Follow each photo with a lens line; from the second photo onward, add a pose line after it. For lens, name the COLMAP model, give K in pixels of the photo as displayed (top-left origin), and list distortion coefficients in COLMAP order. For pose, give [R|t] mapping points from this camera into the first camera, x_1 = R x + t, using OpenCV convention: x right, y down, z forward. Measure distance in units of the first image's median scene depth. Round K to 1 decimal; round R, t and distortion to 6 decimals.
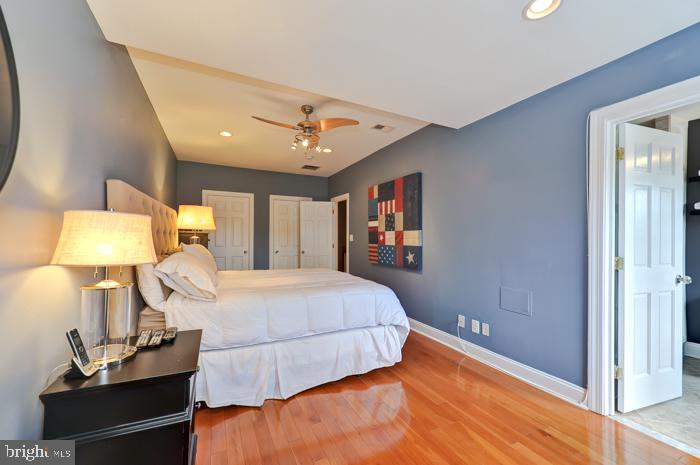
lens RADIAL K [[273.8, 0, 349.6], [0, 273.8, 238.1], [0, 0, 1]] dist [0.002611, -0.000009]
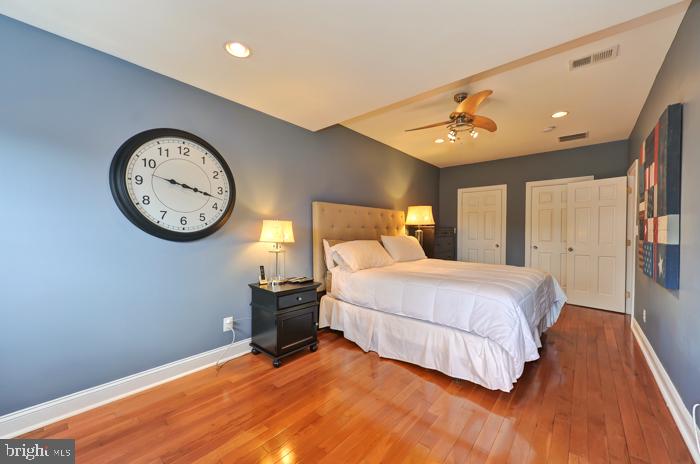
lens RADIAL K [[273.8, 0, 349.6], [0, 273.8, 237.6], [0, 0, 1]] dist [0.002611, -0.000009]
pose [[0.384012, 0.016574, -0.923179, 0.459385], [0.000667, 0.999834, 0.018228, 0.005176], [0.923328, -0.007615, 0.383937, 0.201288]]
